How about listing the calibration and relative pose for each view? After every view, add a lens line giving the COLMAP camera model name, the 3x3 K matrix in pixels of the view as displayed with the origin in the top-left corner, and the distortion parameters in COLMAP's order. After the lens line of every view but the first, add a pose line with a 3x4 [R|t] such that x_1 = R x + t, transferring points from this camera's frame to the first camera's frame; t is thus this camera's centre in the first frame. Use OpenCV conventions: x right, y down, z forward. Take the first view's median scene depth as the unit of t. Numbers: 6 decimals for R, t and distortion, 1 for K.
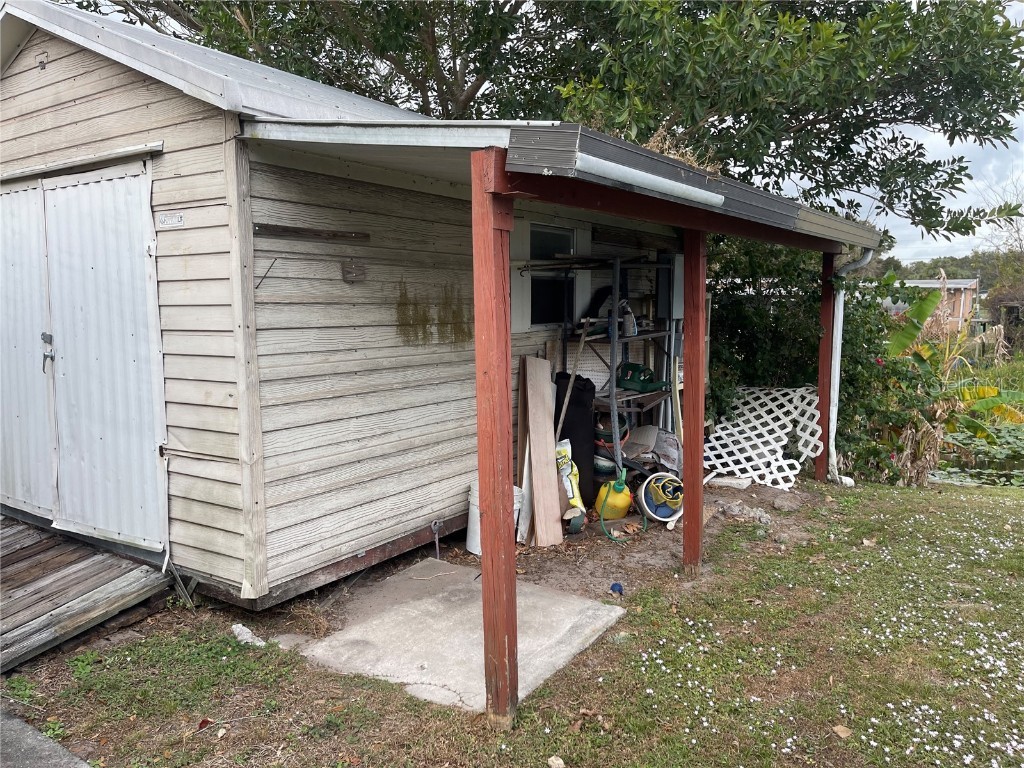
lens RADIAL K [[790.6, 0, 512.0], [0, 790.6, 384.0], [0, 0, 1]] dist [0.121430, -0.161099]
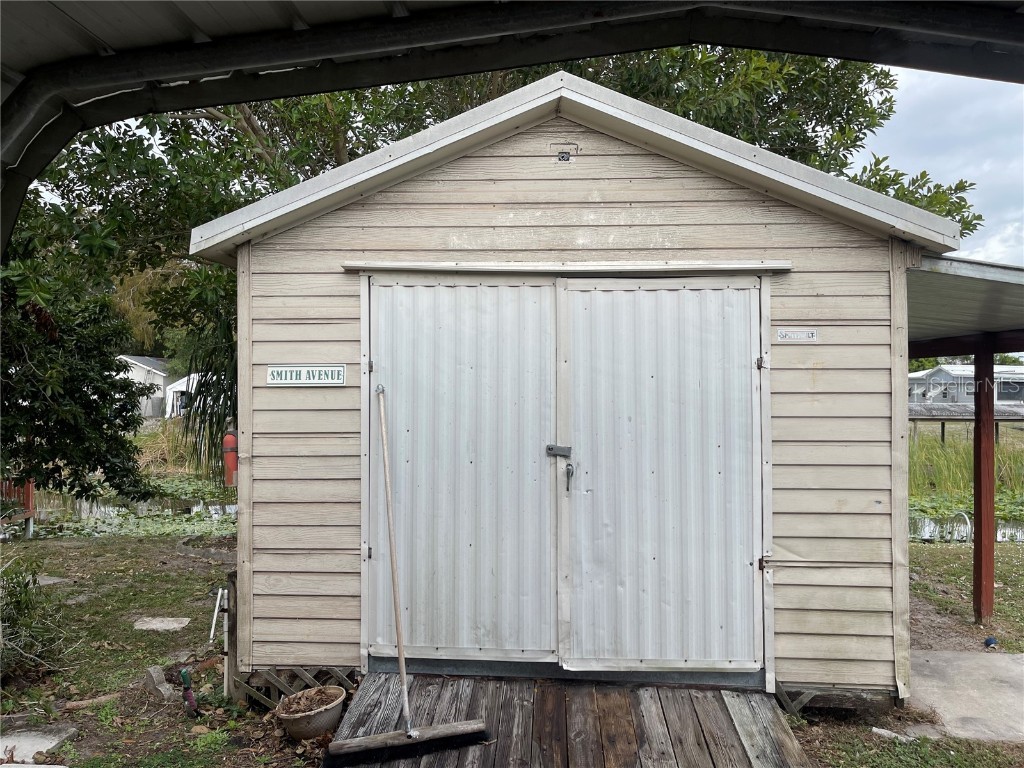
lens RADIAL K [[790.6, 0, 512.0], [0, 790.6, 384.0], [0, 0, 1]] dist [0.121430, -0.161099]
pose [[0.854452, 0.010638, 0.519421, -1.225367], [0.043679, 0.994780, -0.092226, -0.059420], [-0.517690, 0.101490, 0.849527, 0.306588]]
